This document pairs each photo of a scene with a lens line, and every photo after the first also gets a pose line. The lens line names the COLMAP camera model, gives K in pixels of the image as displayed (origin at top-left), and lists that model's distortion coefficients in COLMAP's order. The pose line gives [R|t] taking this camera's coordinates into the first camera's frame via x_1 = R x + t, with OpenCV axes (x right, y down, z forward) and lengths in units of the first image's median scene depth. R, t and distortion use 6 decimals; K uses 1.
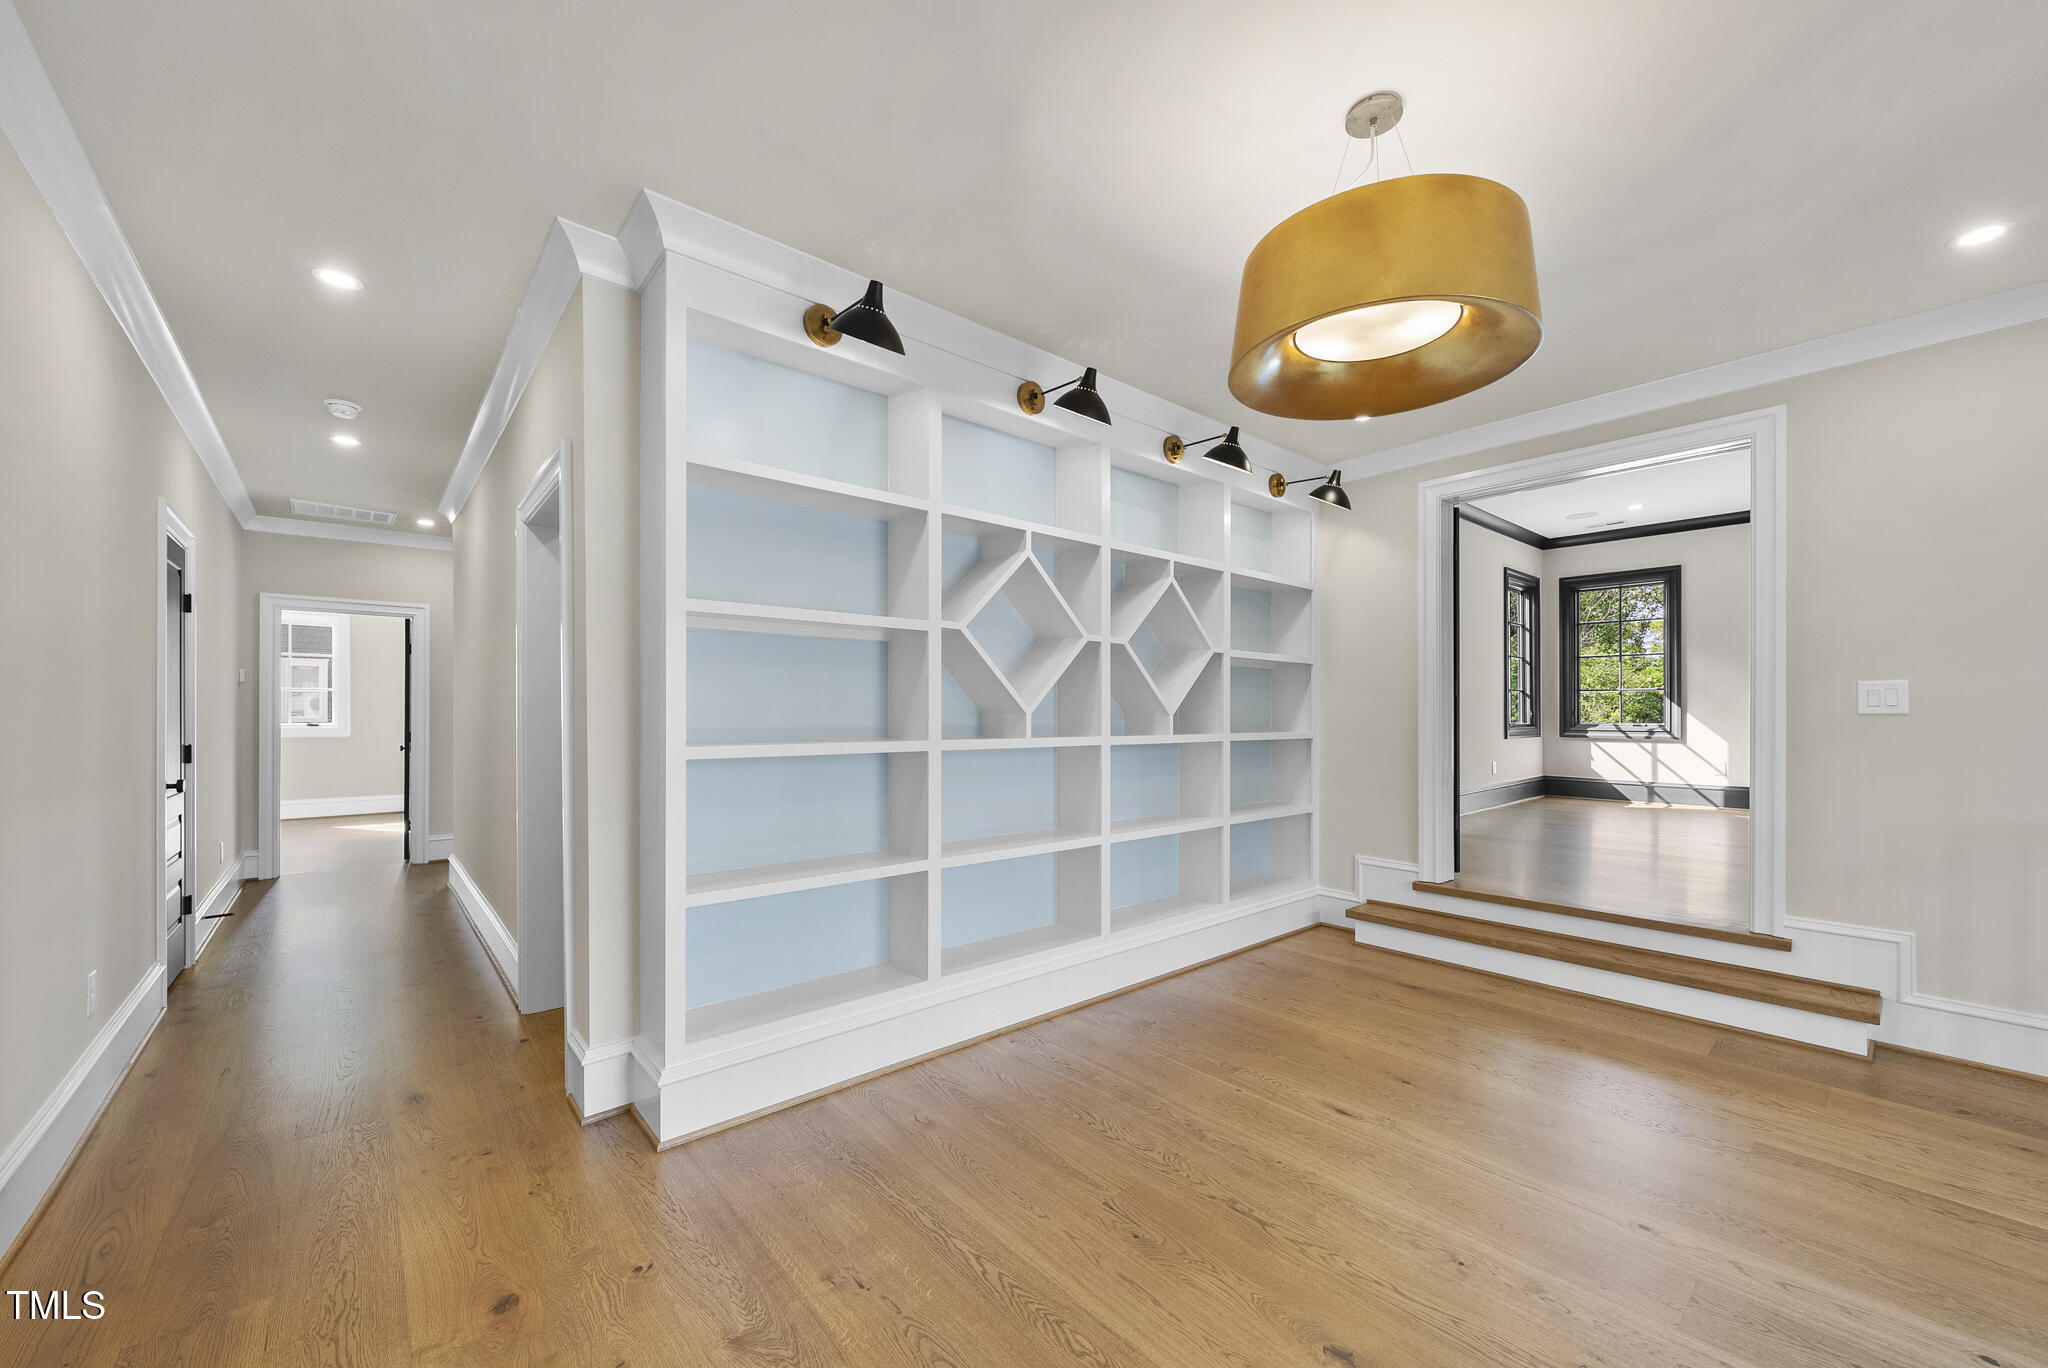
lens RADIAL K [[785.8, 0, 1019.0], [0, 785.8, 711.1], [0, 0, 1]] dist [0.001361, 0.000176]
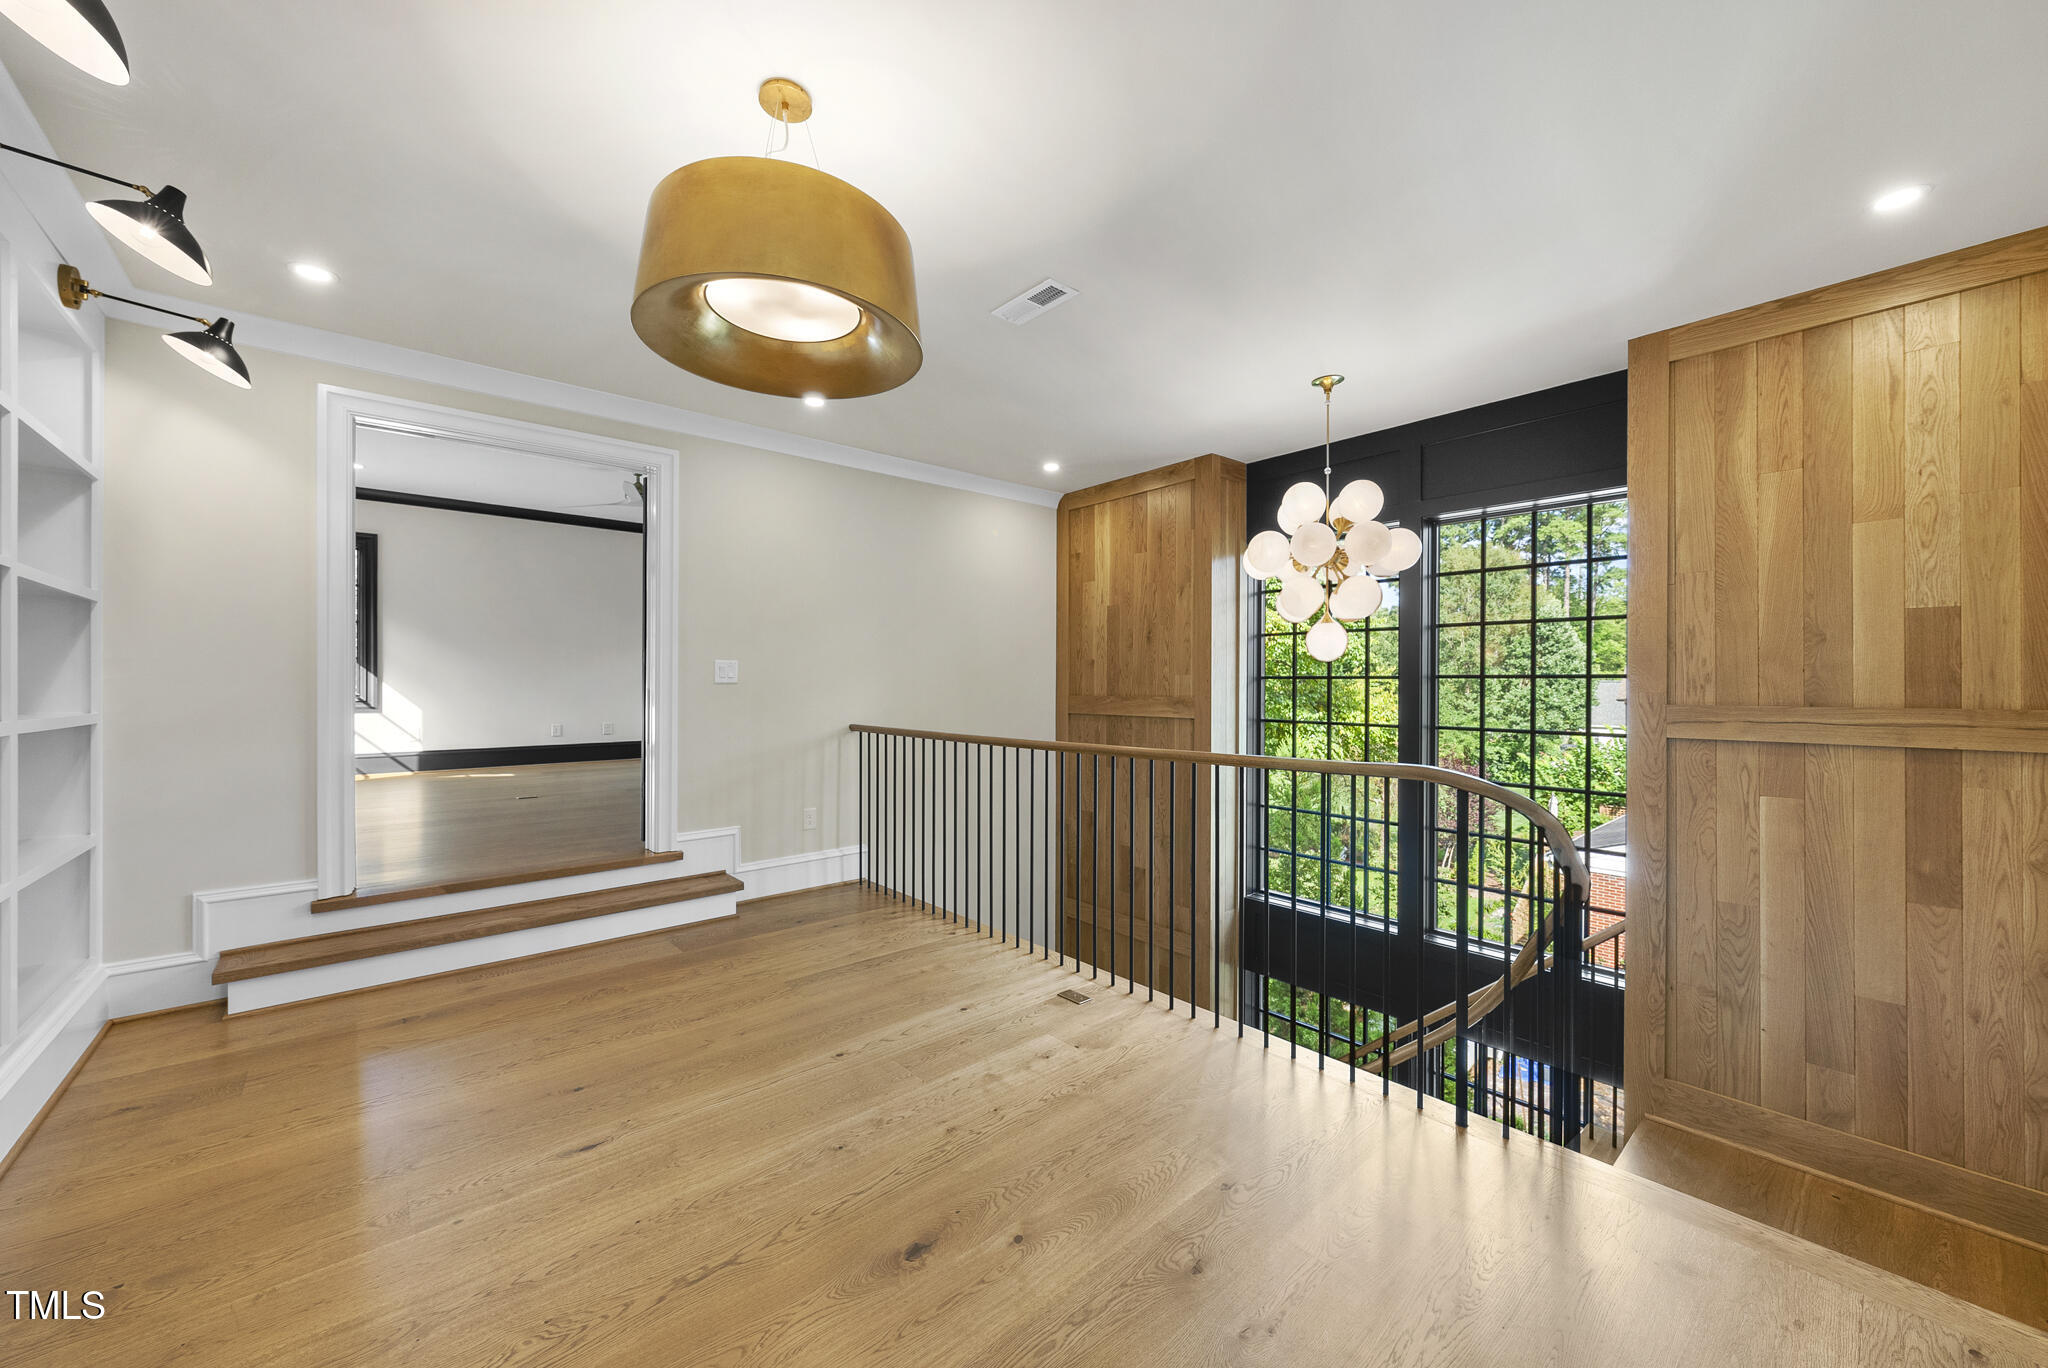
lens RADIAL K [[773.9, 0, 1026.3], [0, 773.9, 686.0], [0, 0, 1]] dist [0.002403, 0.000350]
pose [[-0.010054, -0.004378, 0.999940, -0.302512], [-0.002790, 0.999987, 0.004351, 0.001194], [-0.999946, -0.002747, -0.010066, 0.368982]]
